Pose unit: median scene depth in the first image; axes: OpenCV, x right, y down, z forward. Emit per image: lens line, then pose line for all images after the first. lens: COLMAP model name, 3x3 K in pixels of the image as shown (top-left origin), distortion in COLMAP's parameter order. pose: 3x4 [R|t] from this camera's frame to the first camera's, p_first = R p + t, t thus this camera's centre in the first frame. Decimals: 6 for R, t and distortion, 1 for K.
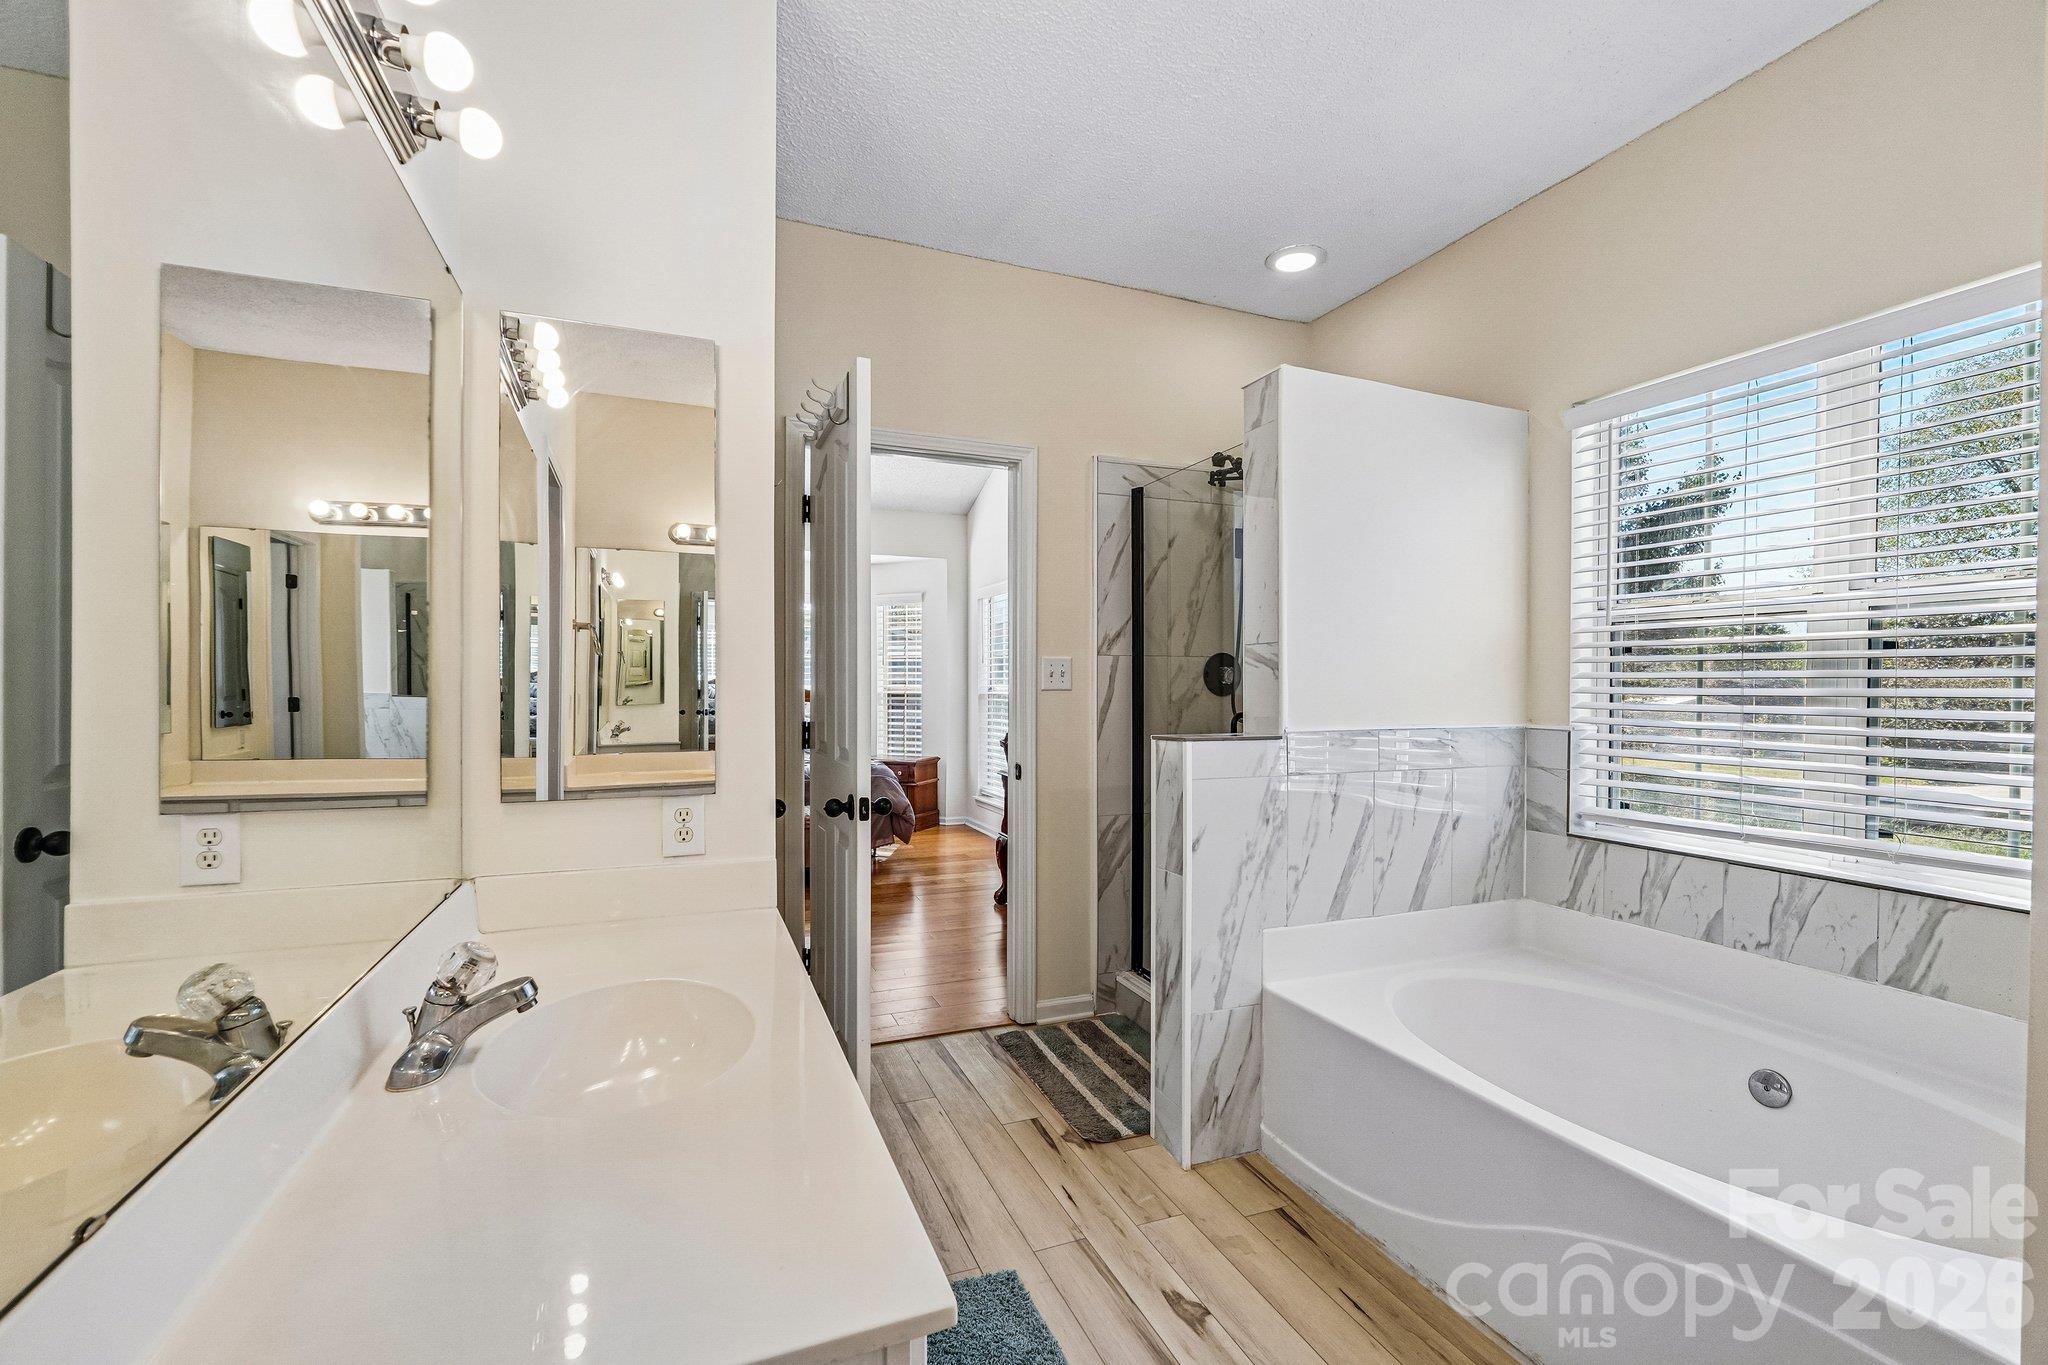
lens RADIAL K [[864.3, 0, 1025.6], [0, 864.3, 685.5], [0, 0, 1]] dist [-0.004277, -0.000262]
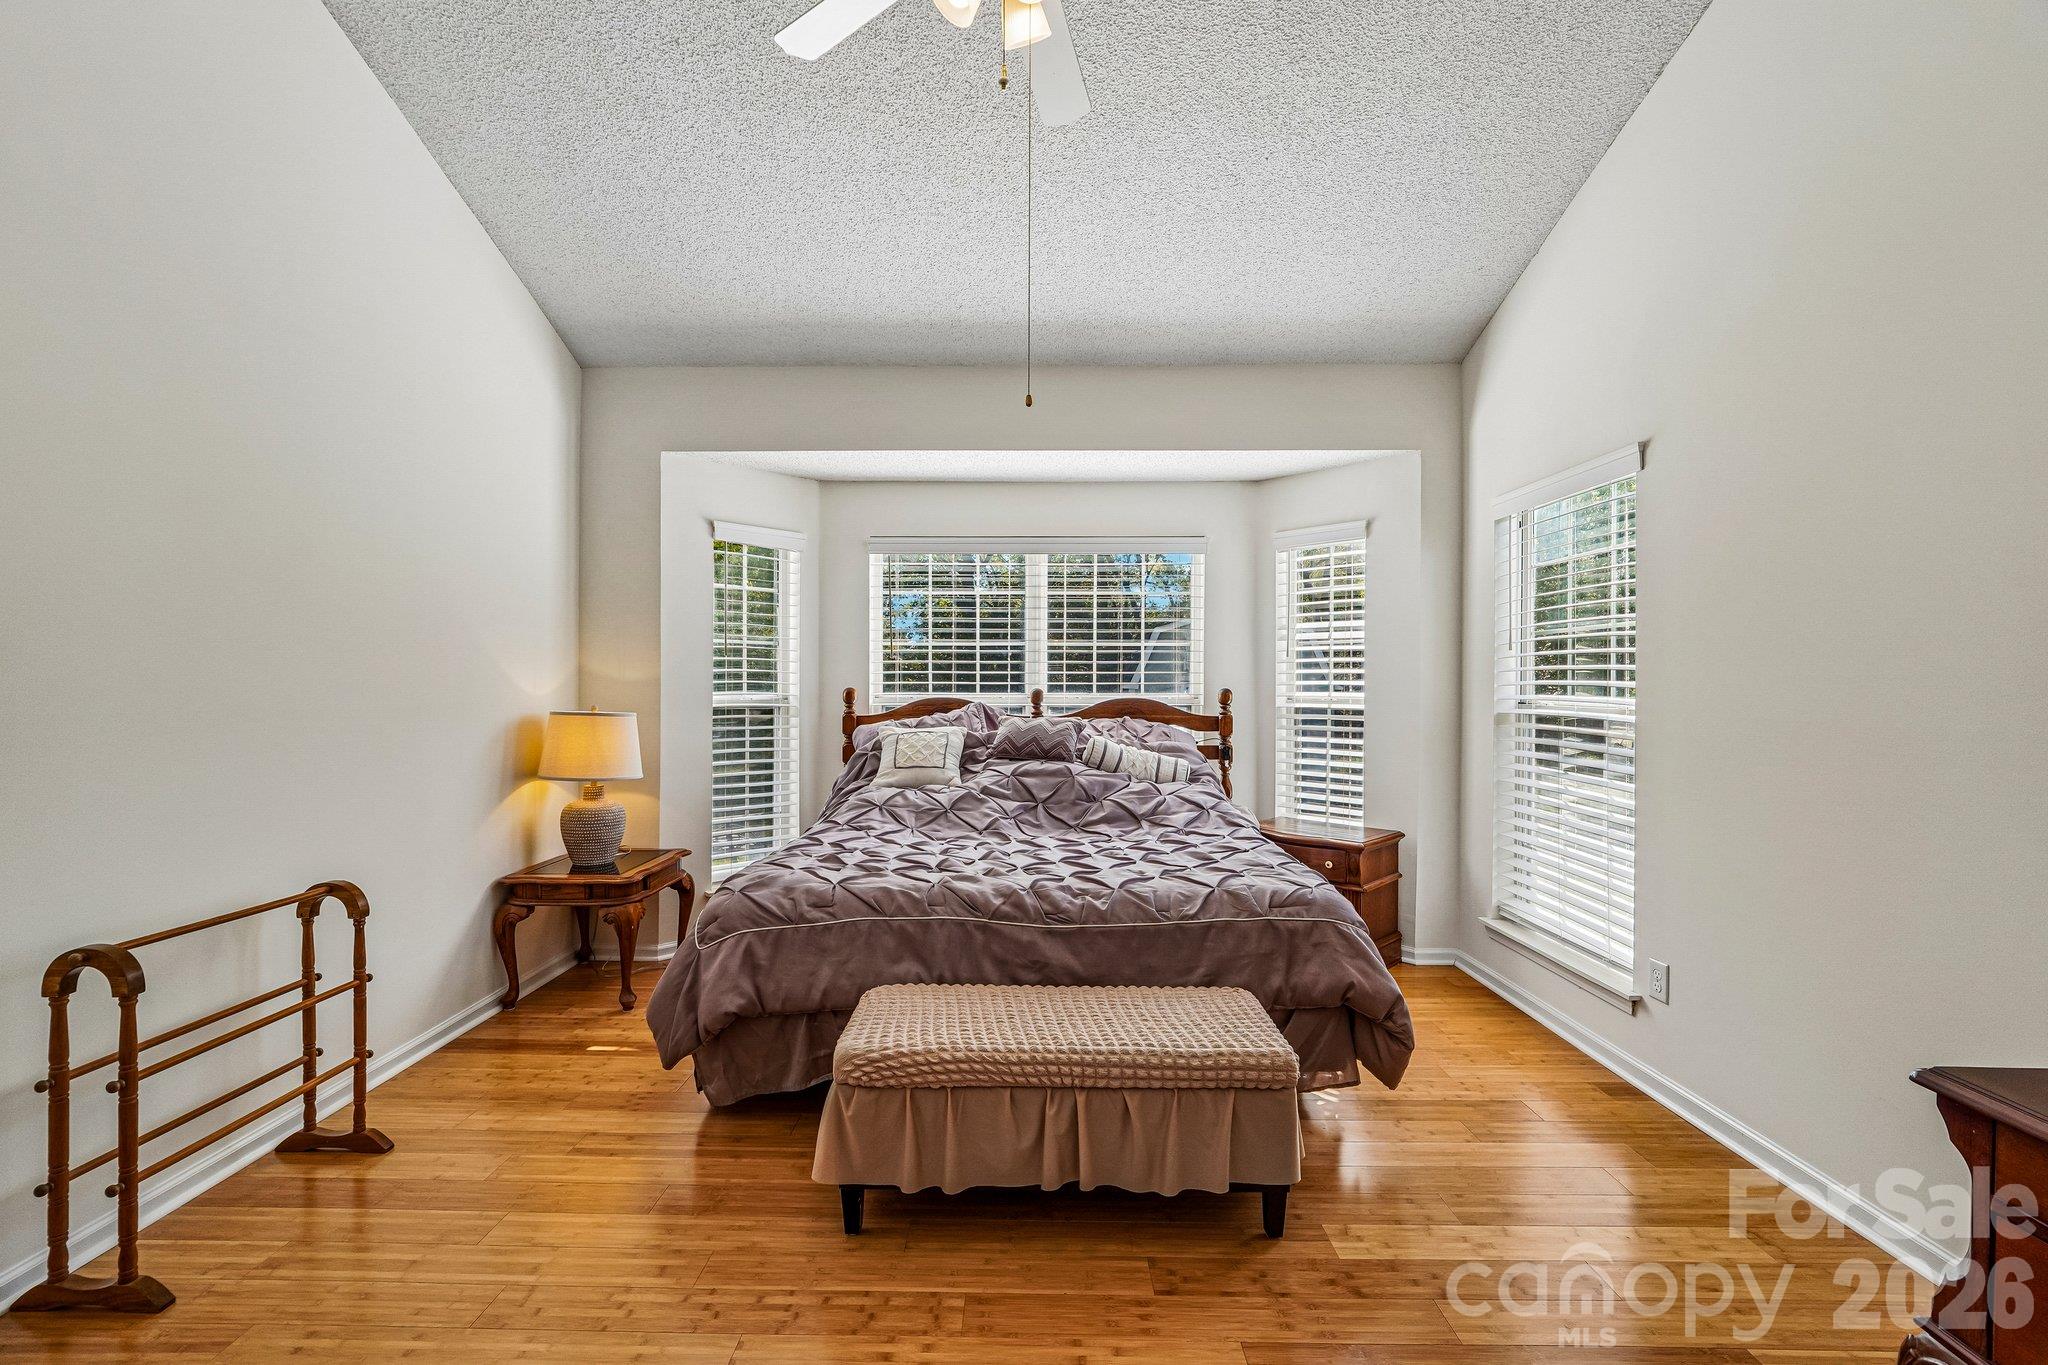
lens RADIAL K [[864.3, 0, 1026.7], [0, 864.3, 688.3], [0, 0, 1]] dist [-0.004277, -0.000262]
pose [[0.919937, -0.000127, -0.392067, -0.105435], [-0.002053, 0.999985, -0.005140, -0.001470], [0.392062, 0.005533, 0.919922, 0.435717]]
